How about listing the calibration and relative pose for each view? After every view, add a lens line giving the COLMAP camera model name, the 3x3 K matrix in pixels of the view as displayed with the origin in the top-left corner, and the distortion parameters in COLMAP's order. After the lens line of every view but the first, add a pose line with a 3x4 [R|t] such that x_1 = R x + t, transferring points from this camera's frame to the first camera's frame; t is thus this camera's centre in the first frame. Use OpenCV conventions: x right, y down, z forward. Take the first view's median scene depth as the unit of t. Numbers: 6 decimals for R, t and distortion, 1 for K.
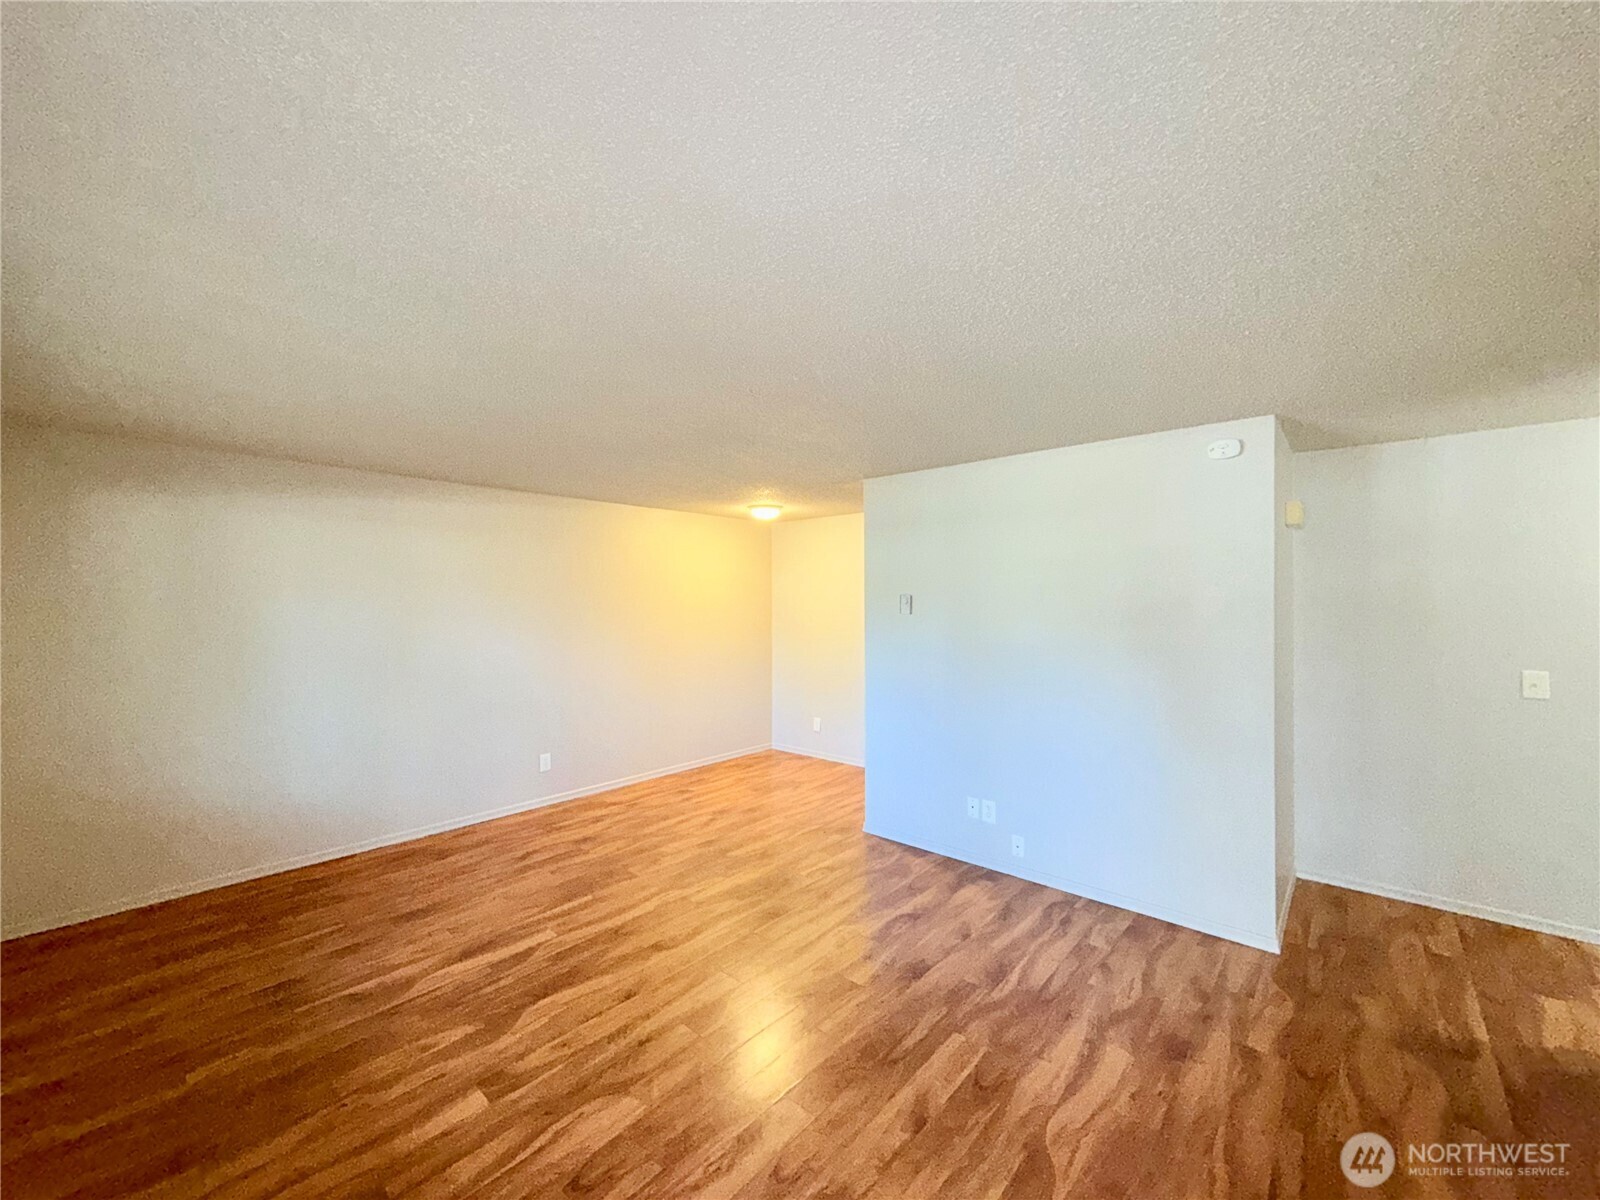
lens RADIAL K [[636.1, 0, 797.5], [0, 636.1, 598.5], [0, 0, 1]] dist [-0.002735, -0.000182]
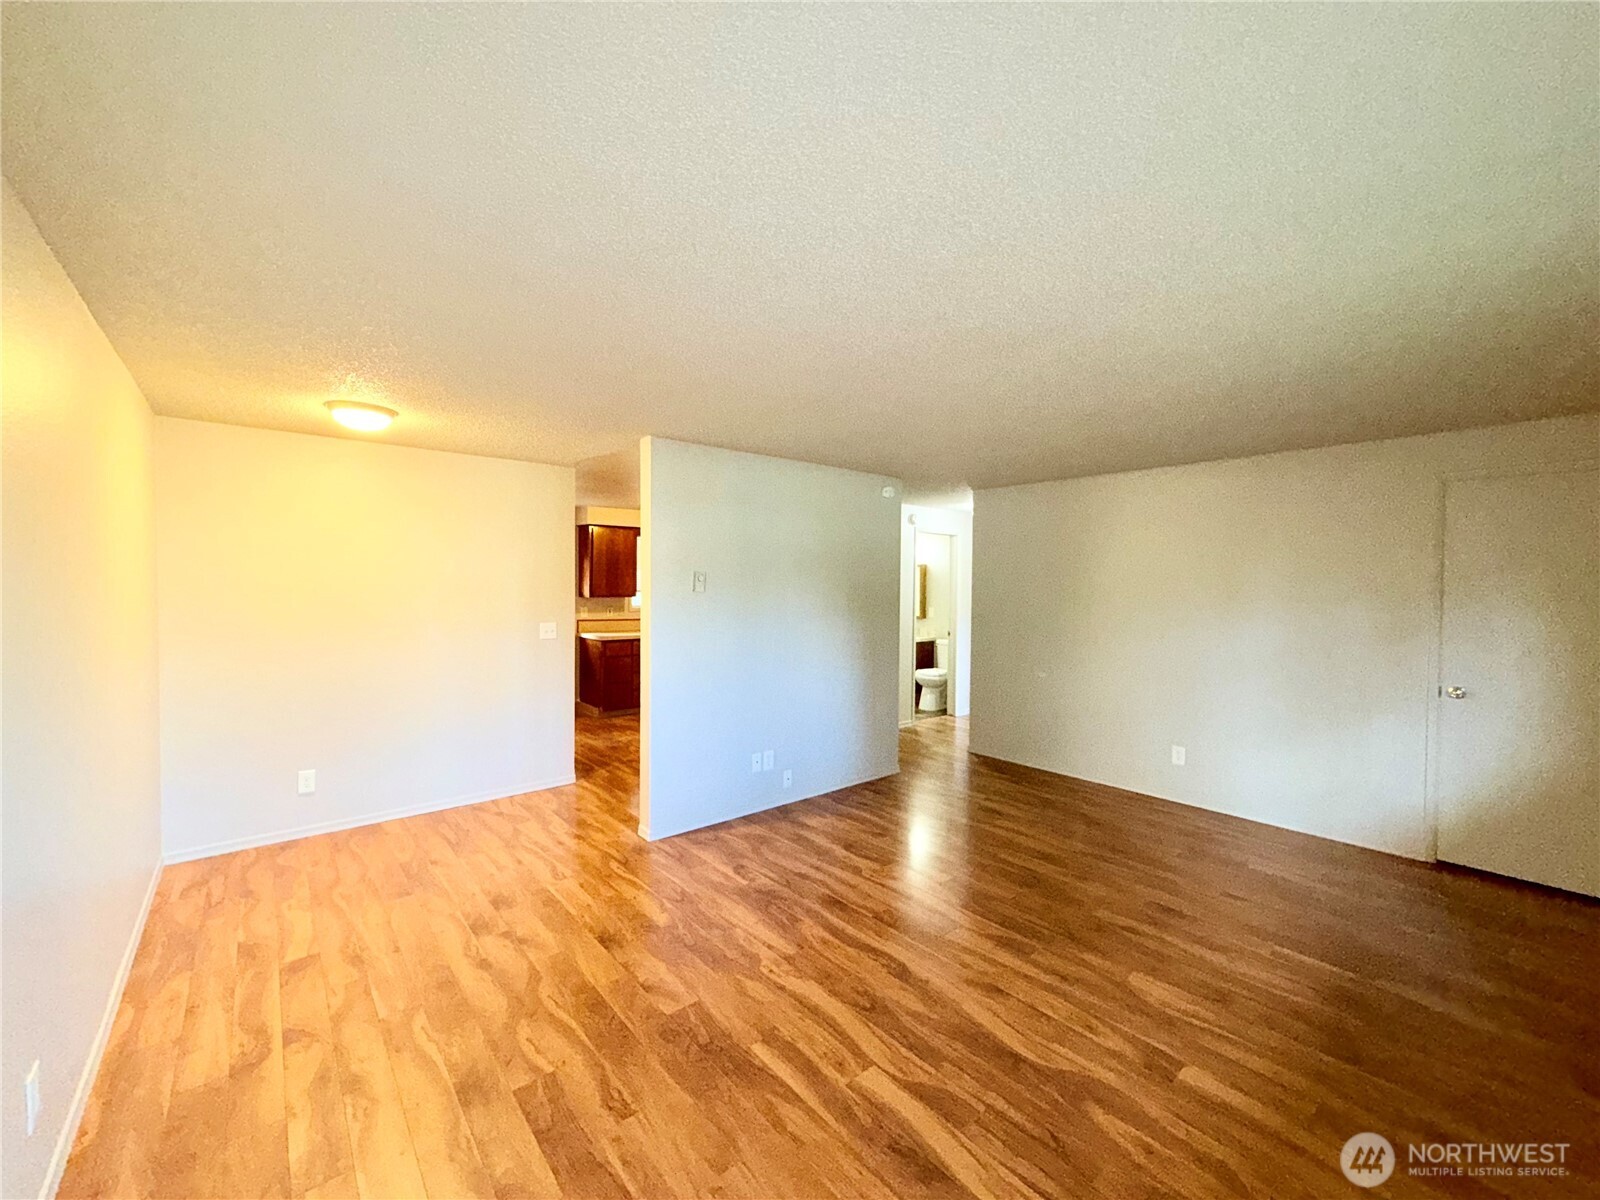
lens RADIAL K [[636.1, 0, 802.1], [0, 636.1, 593.0], [0, 0, 1]] dist [-0.002735, -0.000182]
pose [[0.129629, -0.004361, 0.991553, -0.904890], [-0.013719, 0.999887, 0.006191, 0.024947], [-0.991468, -0.014405, 0.129554, 0.858869]]
